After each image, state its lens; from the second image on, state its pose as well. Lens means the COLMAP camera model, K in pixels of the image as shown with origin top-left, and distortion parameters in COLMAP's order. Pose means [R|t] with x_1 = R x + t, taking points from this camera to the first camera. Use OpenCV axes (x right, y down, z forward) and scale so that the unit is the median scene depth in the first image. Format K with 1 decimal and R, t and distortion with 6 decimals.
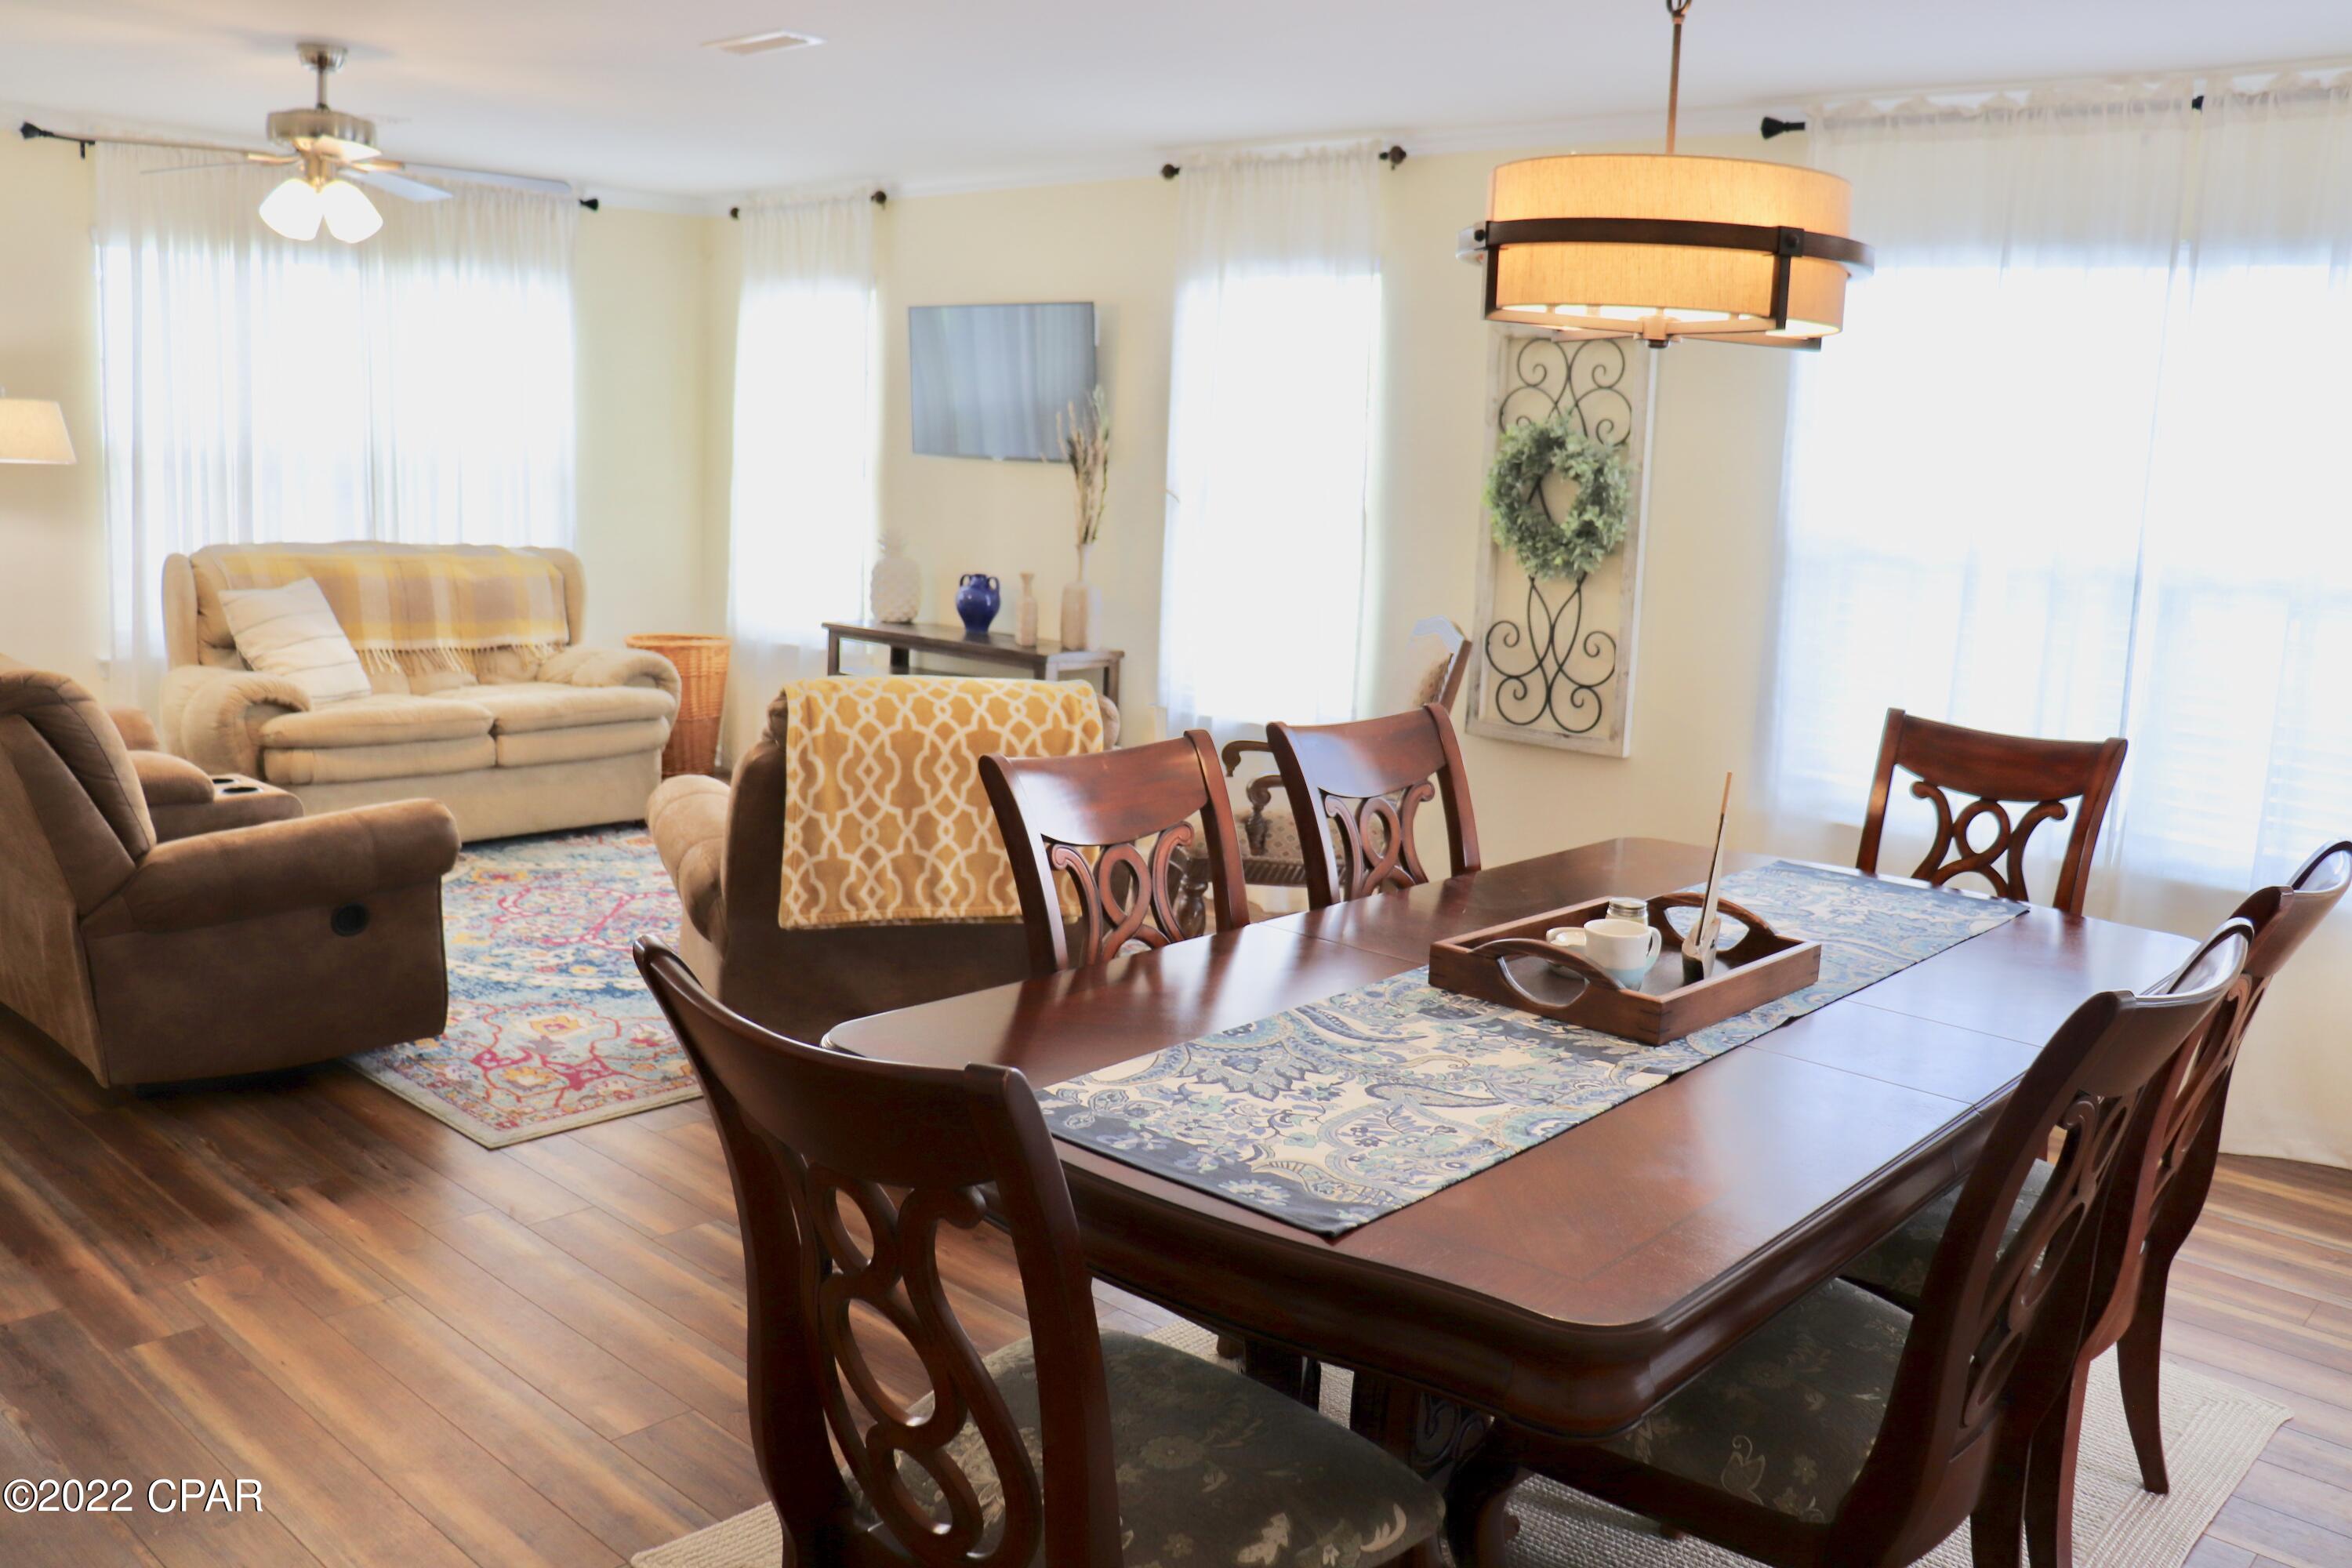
lens RADIAL K [[1943.3, 0, 1176.0], [0, 1943.3, 784.0], [0, 0, 1]] dist [-0.175307, 0.161837]
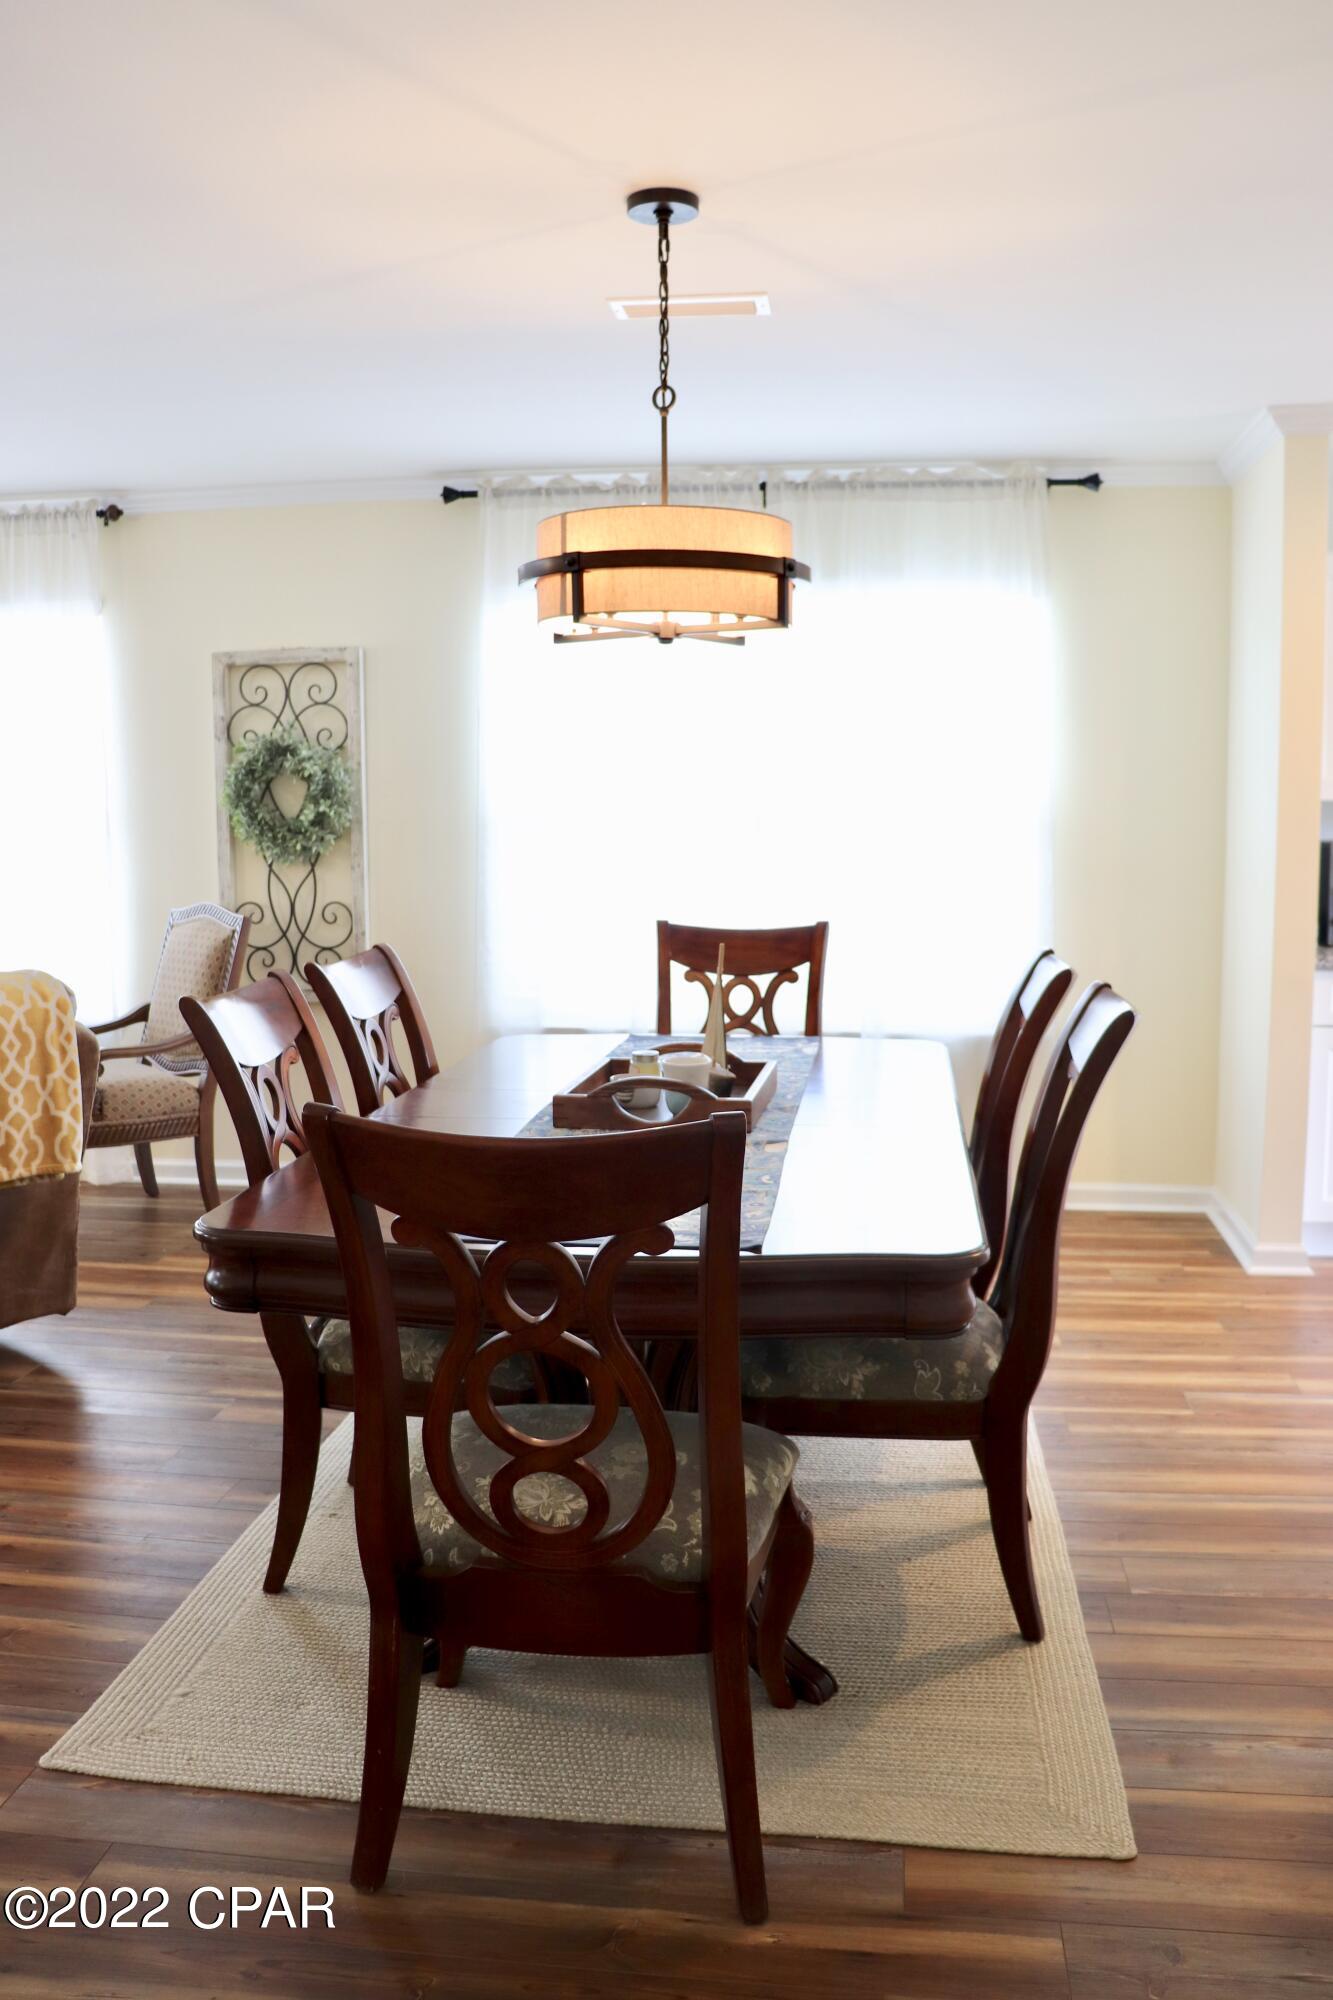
lens RADIAL K [[1730.4, 0, 666.5], [0, 1730.4, 1000.0], [0, 0, 1]] dist [-0.186110, 0.190507]
pose [[0.816772, -0.112289, 0.565929, -0.236994], [0.140129, 0.990116, -0.005786, 0.018159], [-0.559686, 0.084029, 0.824434, -0.008648]]
